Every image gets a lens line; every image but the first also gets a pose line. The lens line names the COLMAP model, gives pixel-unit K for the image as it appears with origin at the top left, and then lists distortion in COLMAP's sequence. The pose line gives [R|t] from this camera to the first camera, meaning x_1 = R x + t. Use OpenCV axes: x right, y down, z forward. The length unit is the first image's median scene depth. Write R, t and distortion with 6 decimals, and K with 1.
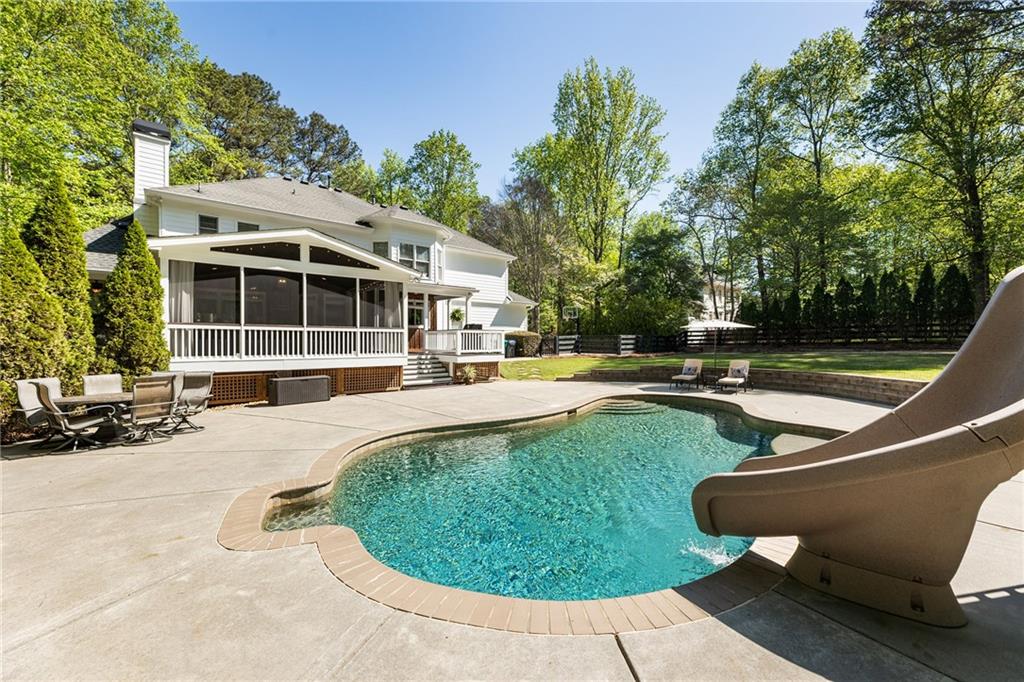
lens RADIAL K [[418.4, 0, 503.2], [0, 418.4, 337.1], [0, 0, 1]] dist [0.000410, 0.000115]
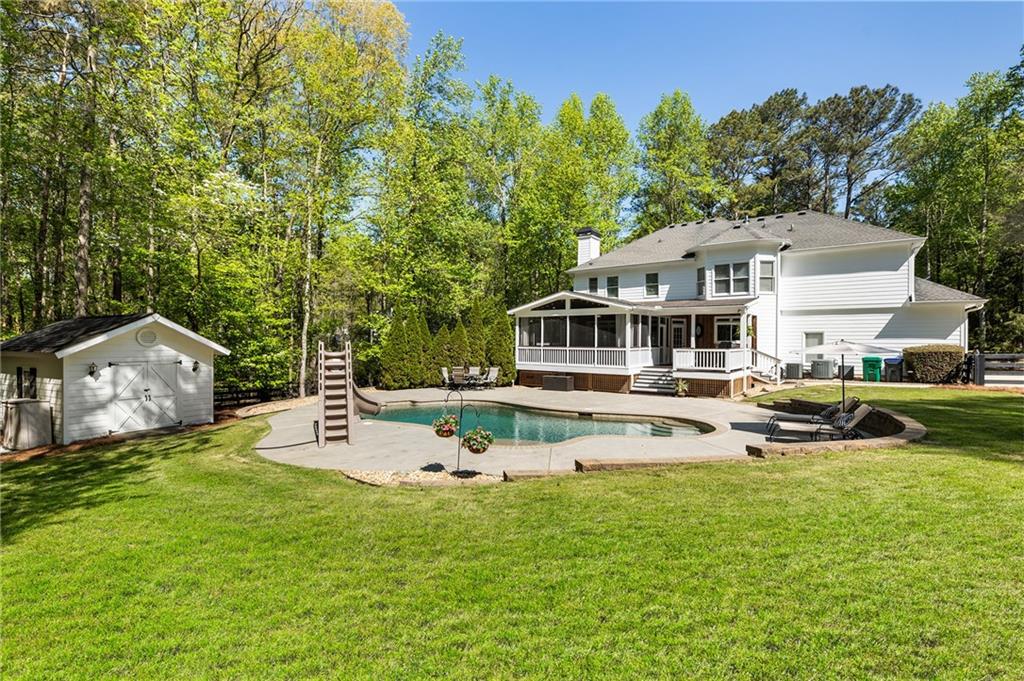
lens RADIAL K [[447.9, 0, 509.4], [0, 447.9, 345.0], [0, 0, 1]] dist [0.000137, 0.000494]
pose [[0.230928, 0.006740, -0.972948, 0.974412], [0.005153, 0.999954, 0.008150, -0.038979], [0.972957, -0.006896, 0.230883, 0.268855]]
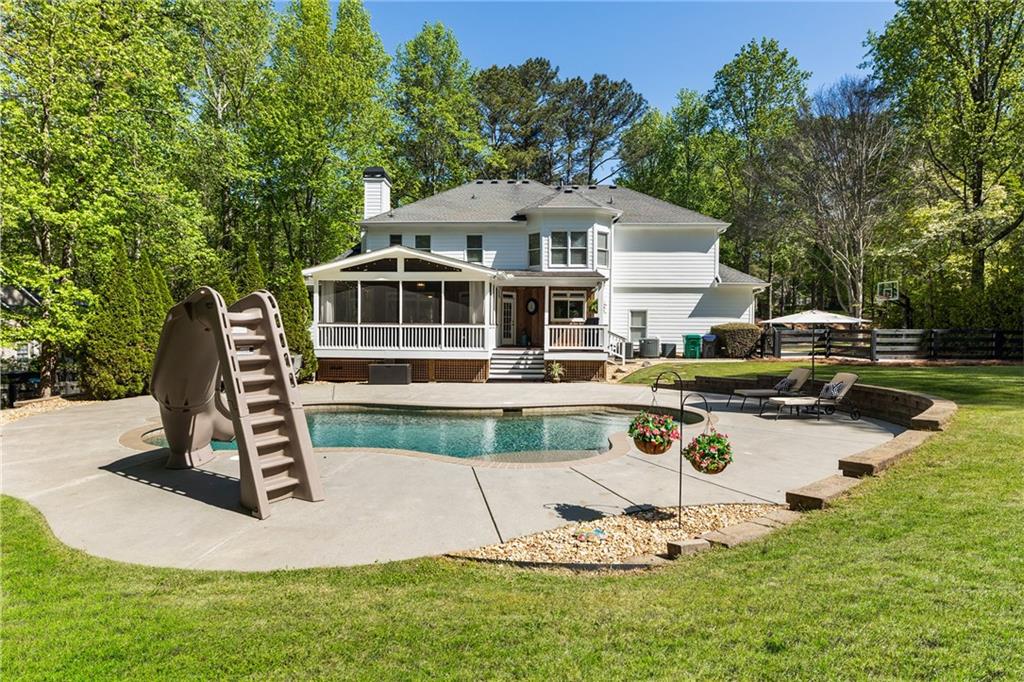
lens RADIAL K [[542.1, 0, 495.2], [0, 542.1, 350.4], [0, 0, 1]] dist [-0.004981, 0.000412]
pose [[0.724836, 0.030247, -0.688257, 0.655428], [0.000213, 0.999026, 0.044129, -0.014245], [0.688921, -0.032133, 0.724124, 0.018319]]
